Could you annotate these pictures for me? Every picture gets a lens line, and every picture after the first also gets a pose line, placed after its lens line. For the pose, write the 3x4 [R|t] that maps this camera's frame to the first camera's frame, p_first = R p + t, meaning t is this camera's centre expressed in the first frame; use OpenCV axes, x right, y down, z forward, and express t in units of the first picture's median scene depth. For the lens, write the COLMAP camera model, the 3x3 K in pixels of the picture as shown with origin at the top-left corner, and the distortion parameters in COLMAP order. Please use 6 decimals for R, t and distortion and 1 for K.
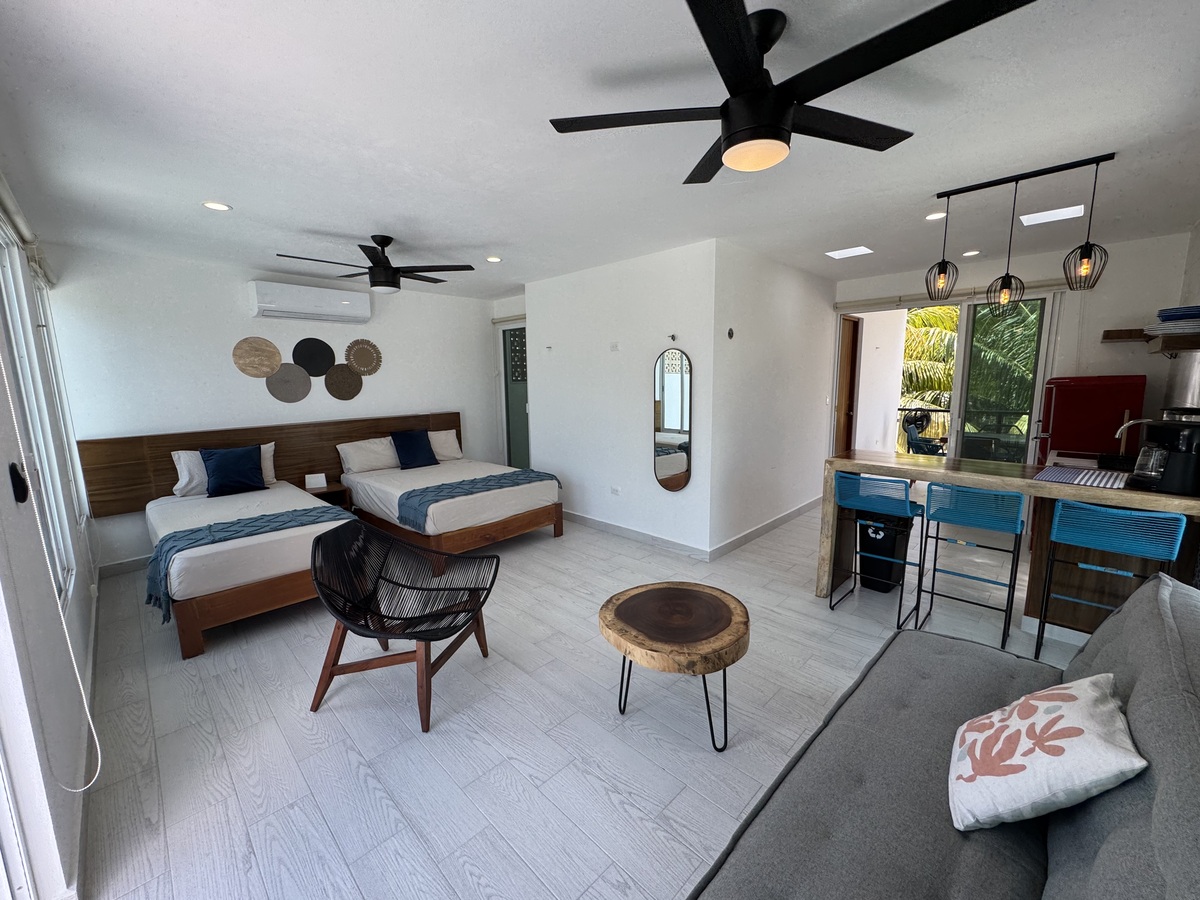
lens RADIAL K [[477.9, 0, 598.6], [0, 477.9, 450.2], [0, 0, 1]] dist [-0.000265, -0.000098]
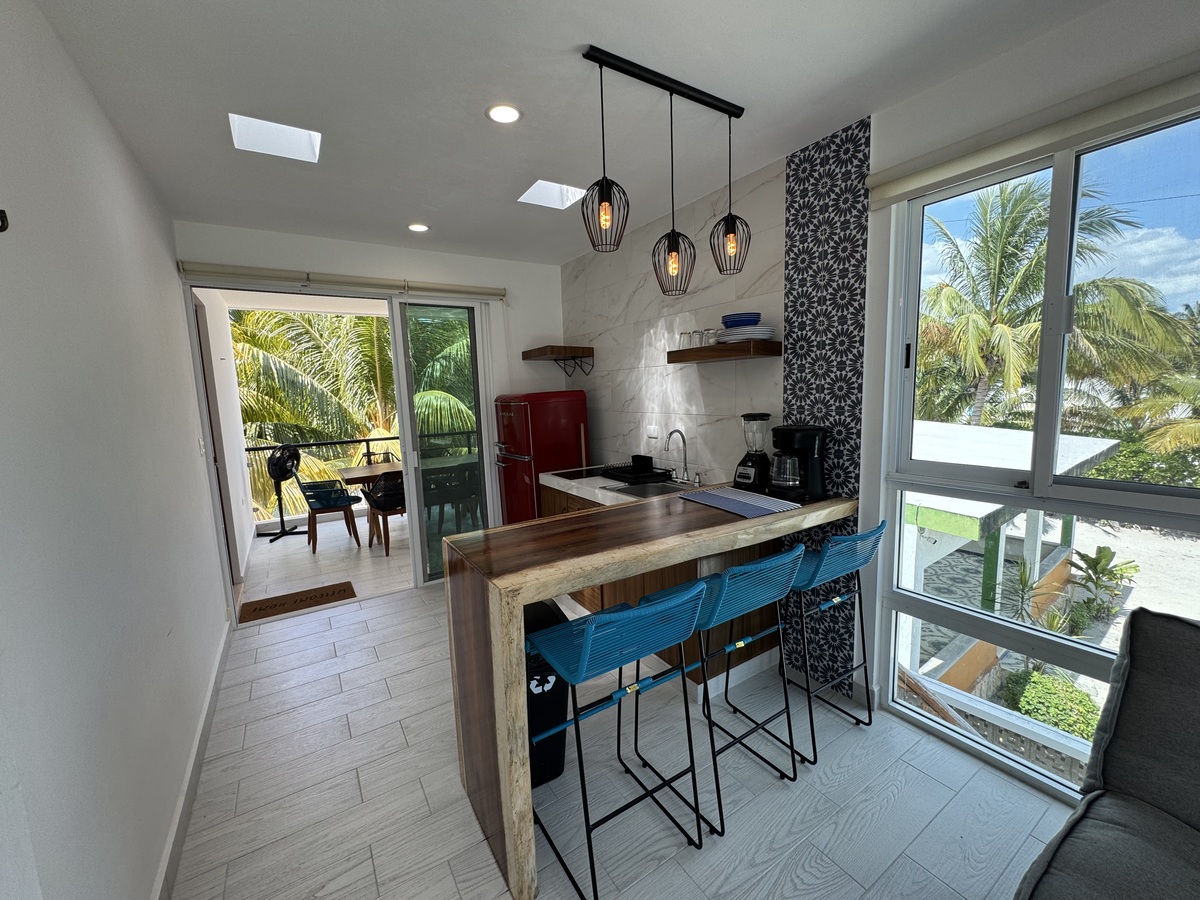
lens RADIAL K [[477.9, 0, 597.5], [0, 477.9, 447.9], [0, 0, 1]] dist [-0.000265, -0.000098]
pose [[0.224661, -0.112067, 0.967971, 0.115444], [0.179190, 0.981176, 0.072007, -0.108214], [-0.957820, 0.157274, 0.240513, 0.782209]]
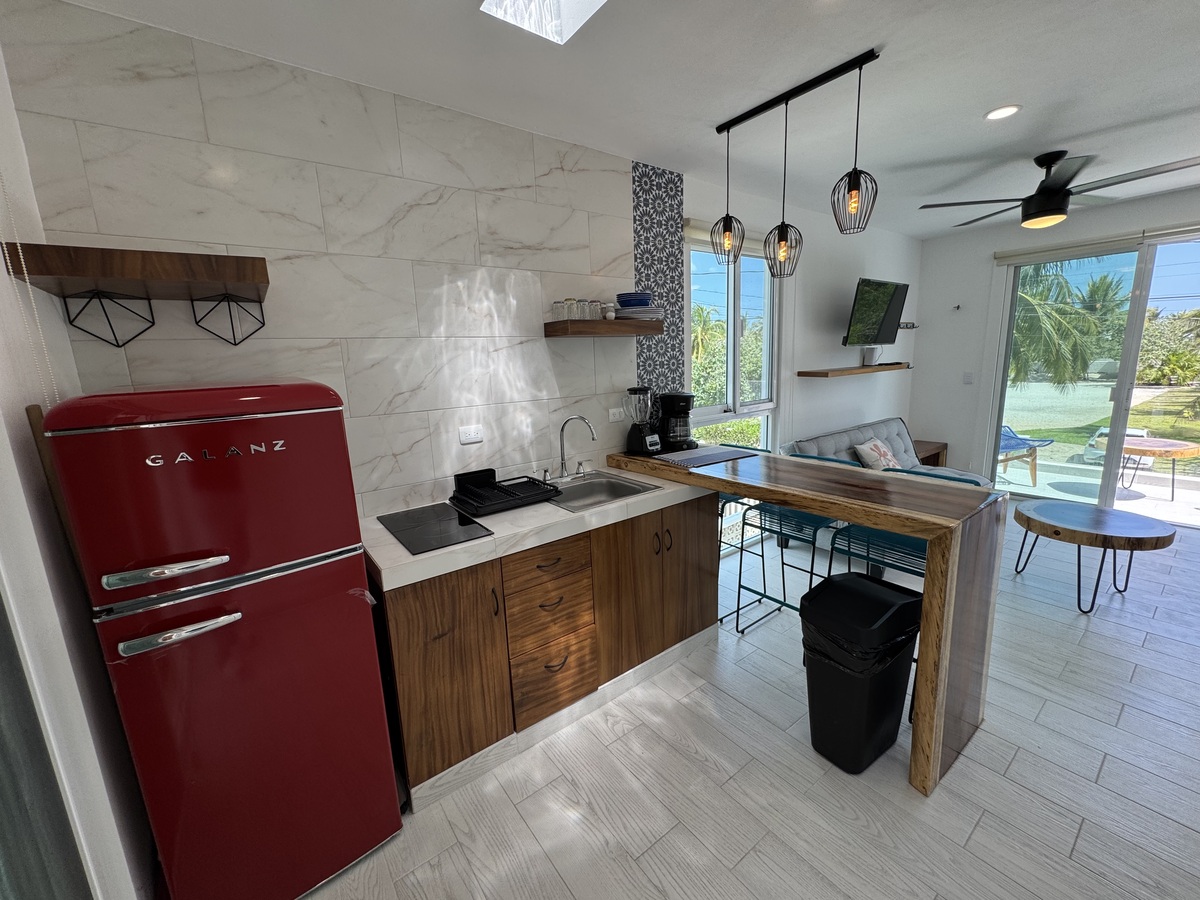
lens RADIAL K [[477.9, 0, 601.4], [0, 477.9, 448.4], [0, 0, 1]] dist [-0.000265, -0.000098]
pose [[-0.987470, 0.026181, 0.155620, 0.743054], [0.077243, 0.940121, 0.331973, -0.225254], [-0.137610, 0.339834, -0.930363, 1.429189]]
